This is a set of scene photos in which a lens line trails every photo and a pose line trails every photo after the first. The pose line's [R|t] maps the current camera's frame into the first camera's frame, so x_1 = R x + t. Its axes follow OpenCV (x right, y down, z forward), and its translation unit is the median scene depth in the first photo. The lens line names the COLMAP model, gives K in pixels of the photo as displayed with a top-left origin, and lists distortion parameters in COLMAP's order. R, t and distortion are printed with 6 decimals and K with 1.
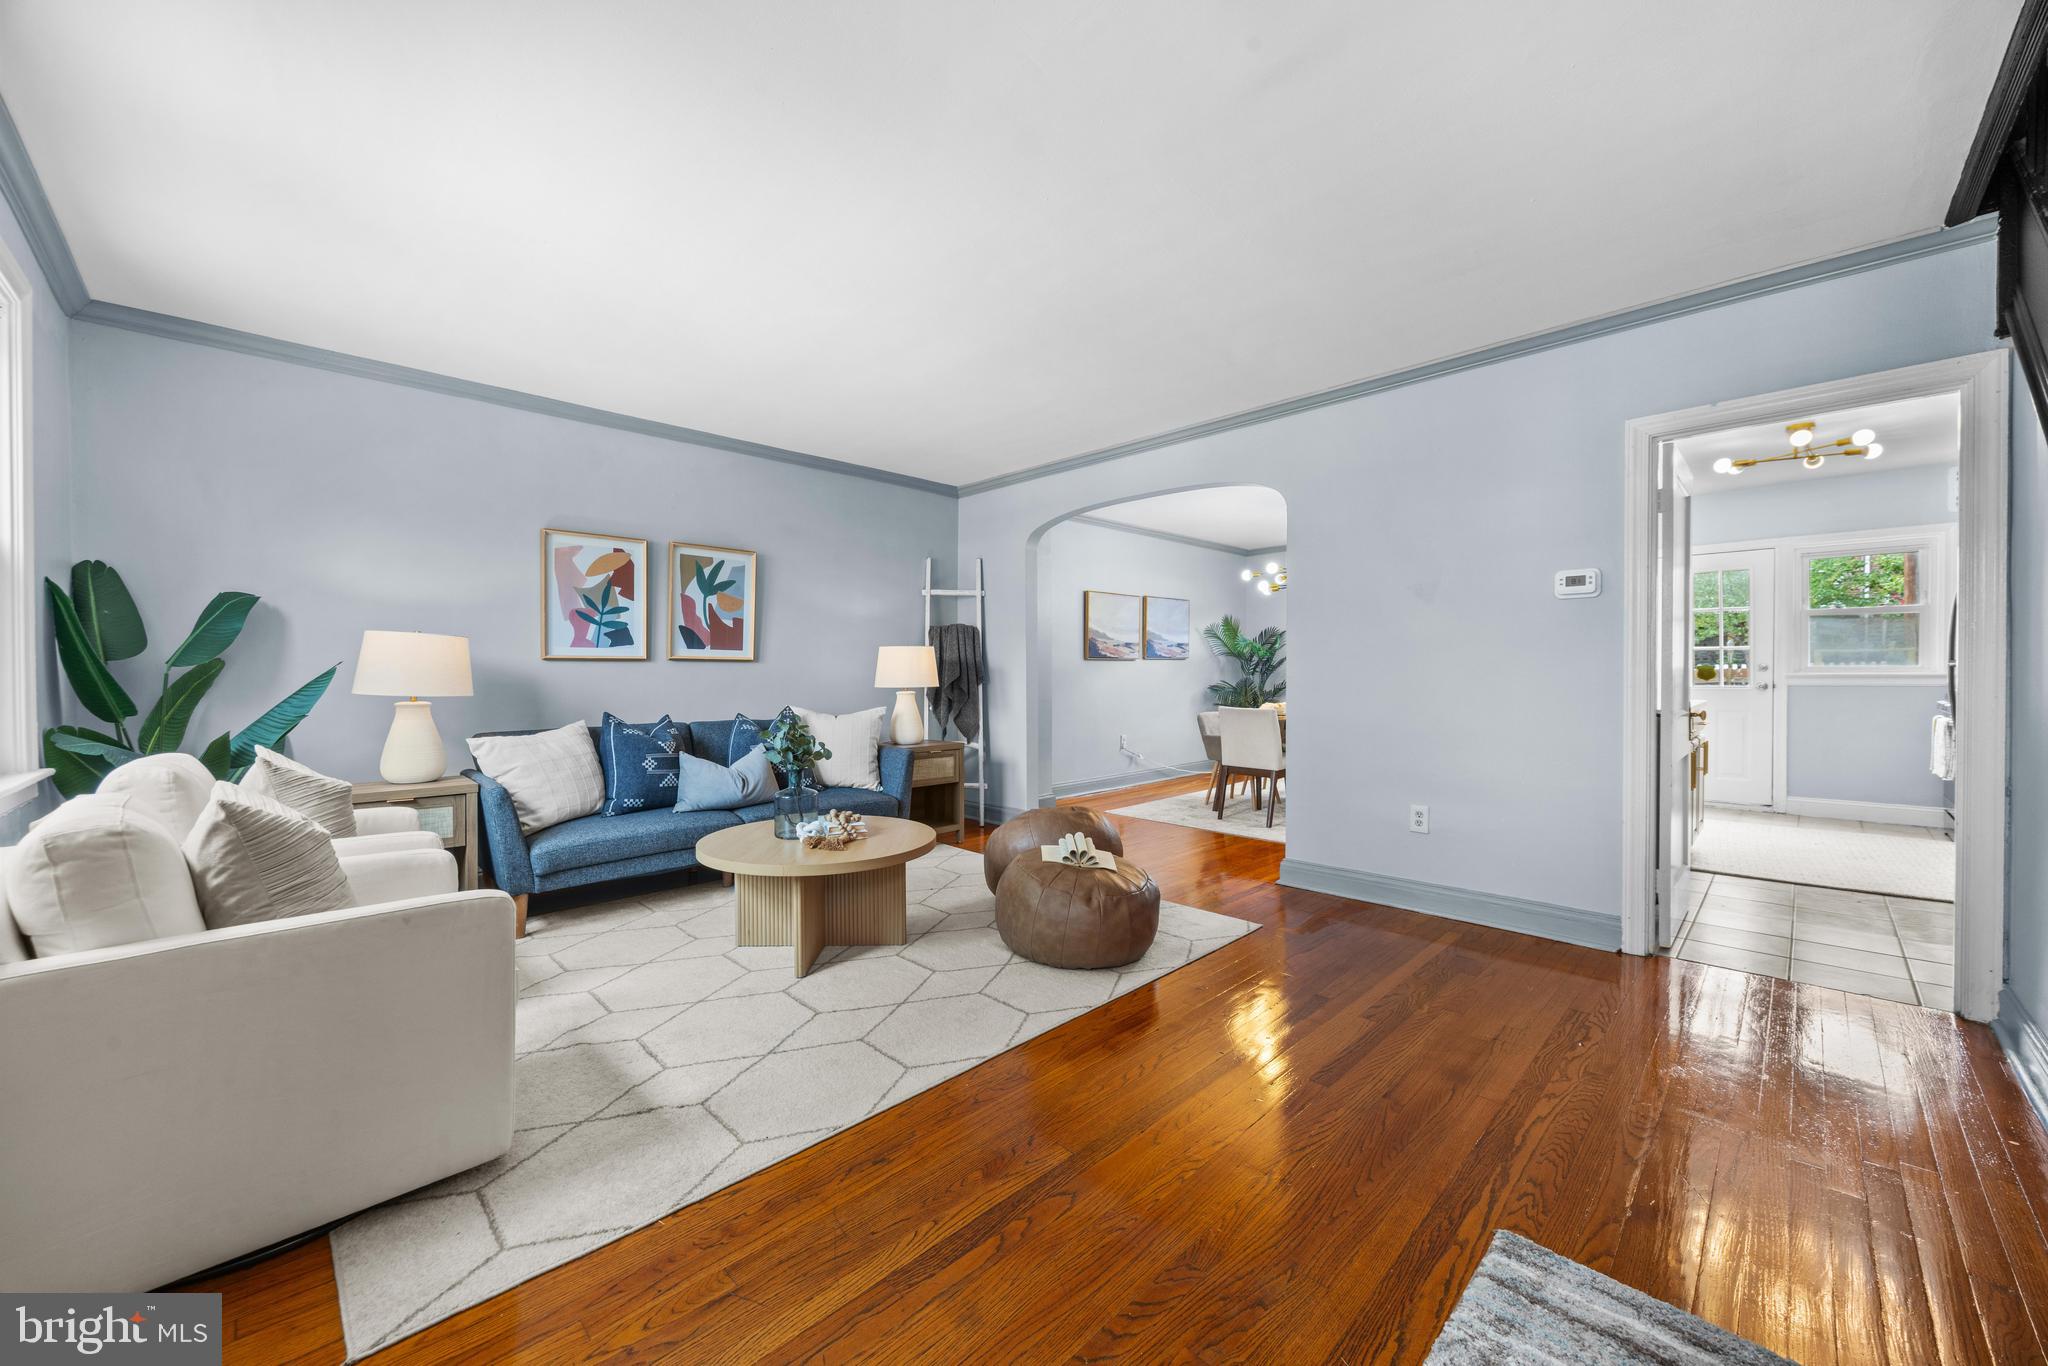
lens RADIAL K [[772.6, 0, 1019.9], [0, 772.6, 679.3], [0, 0, 1]] dist [-0.003166, -0.000179]
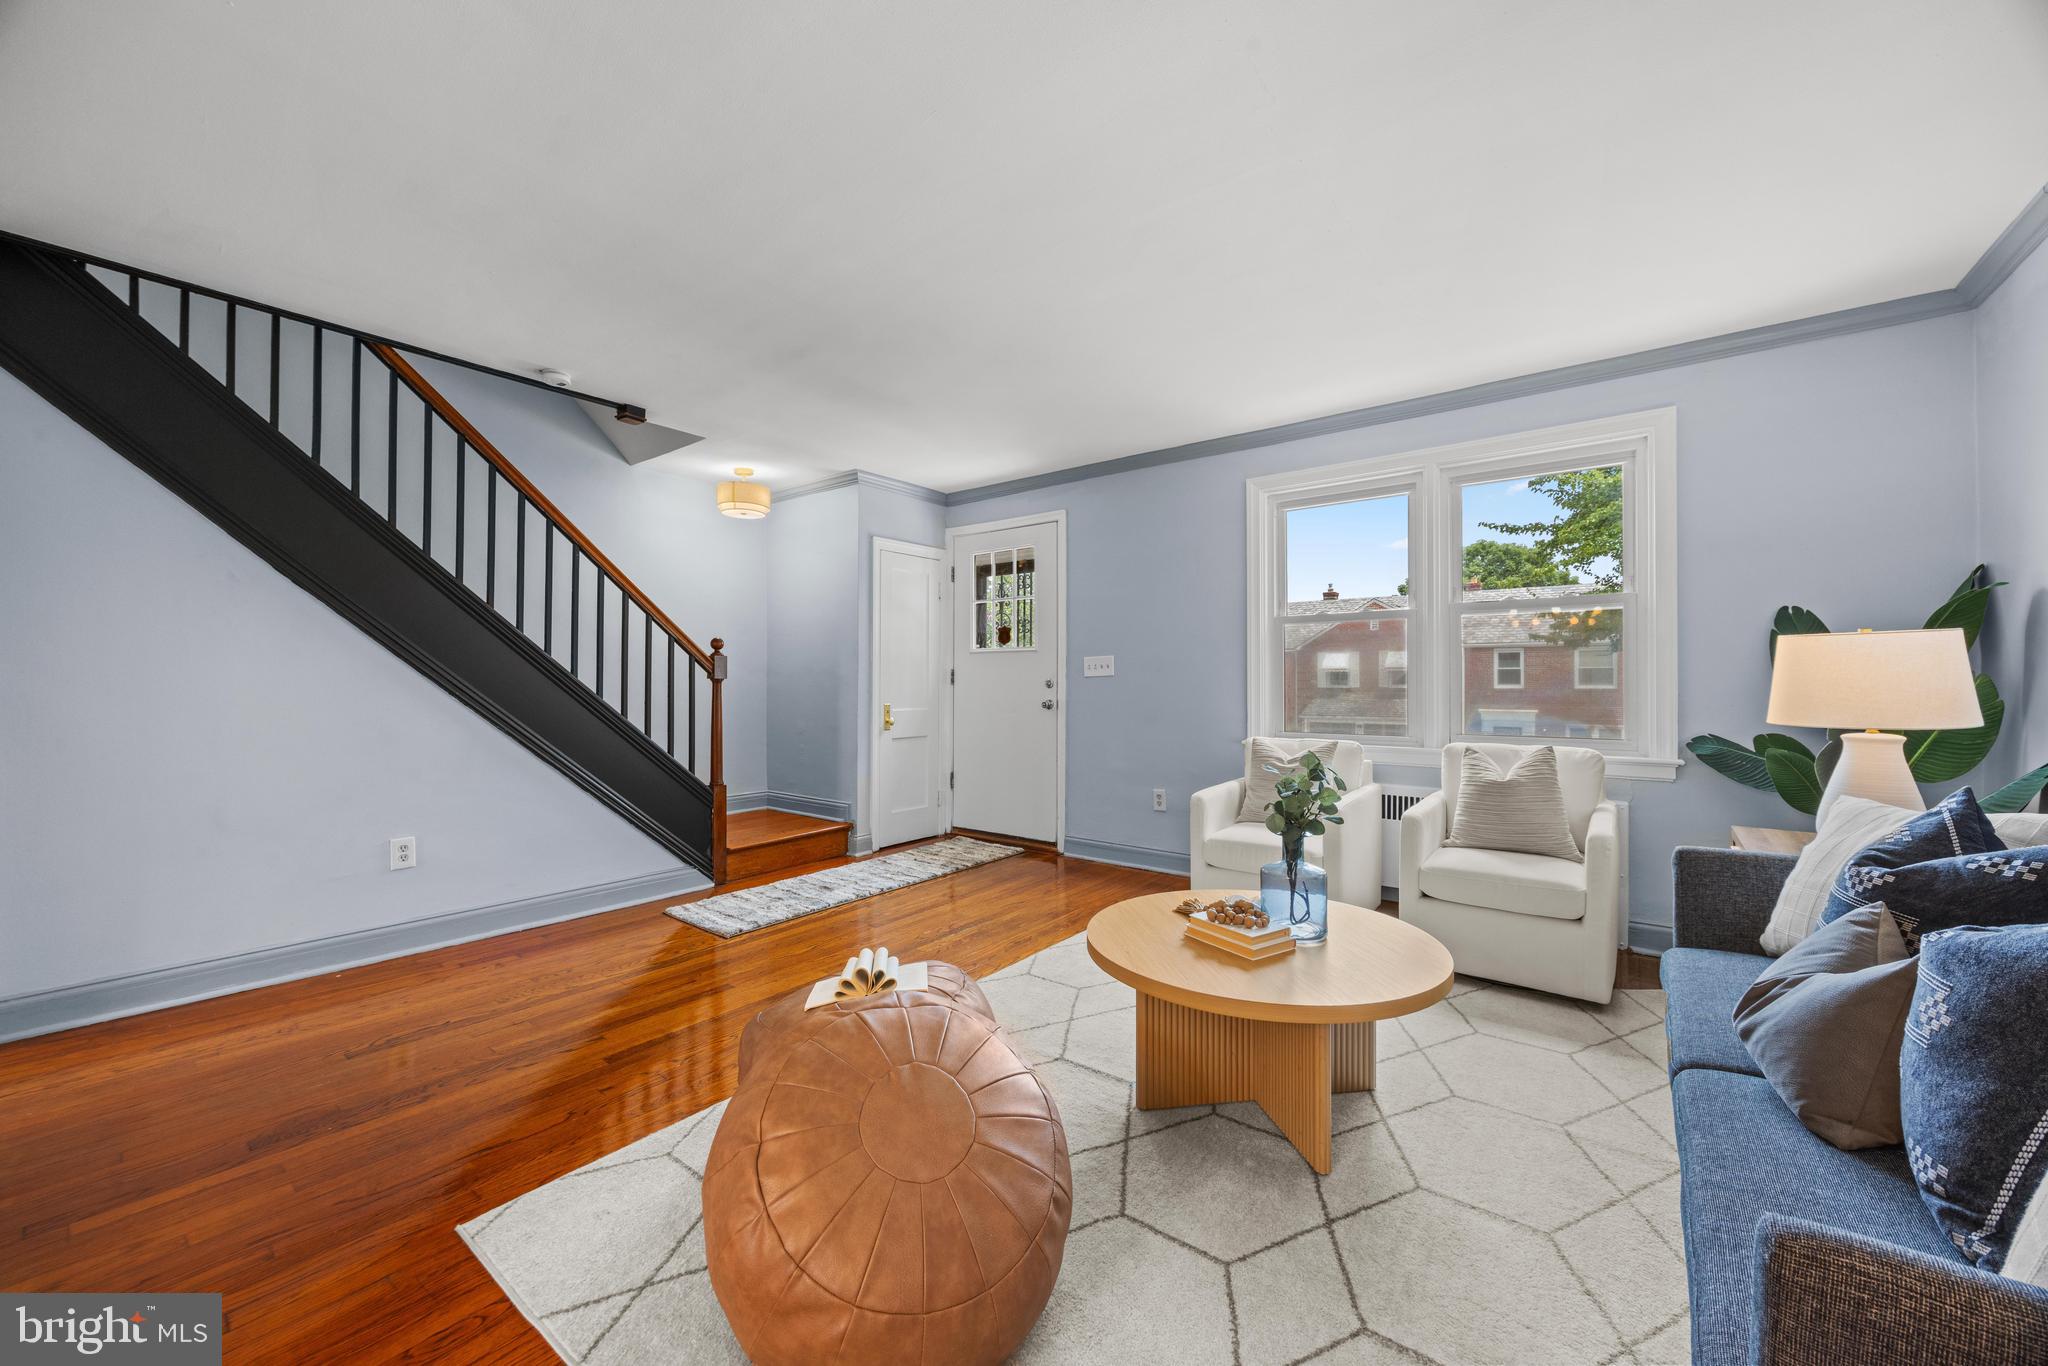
lens RADIAL K [[772.6, 0, 1019.9], [0, 772.6, 679.3], [0, 0, 1]] dist [-0.003166, -0.000179]
pose [[-0.991441, 0.000298, -0.130553, 0.021731], [0.000016, 0.999998, 0.002163, -0.013388], [0.130553, 0.002142, -0.991439, 1.029491]]
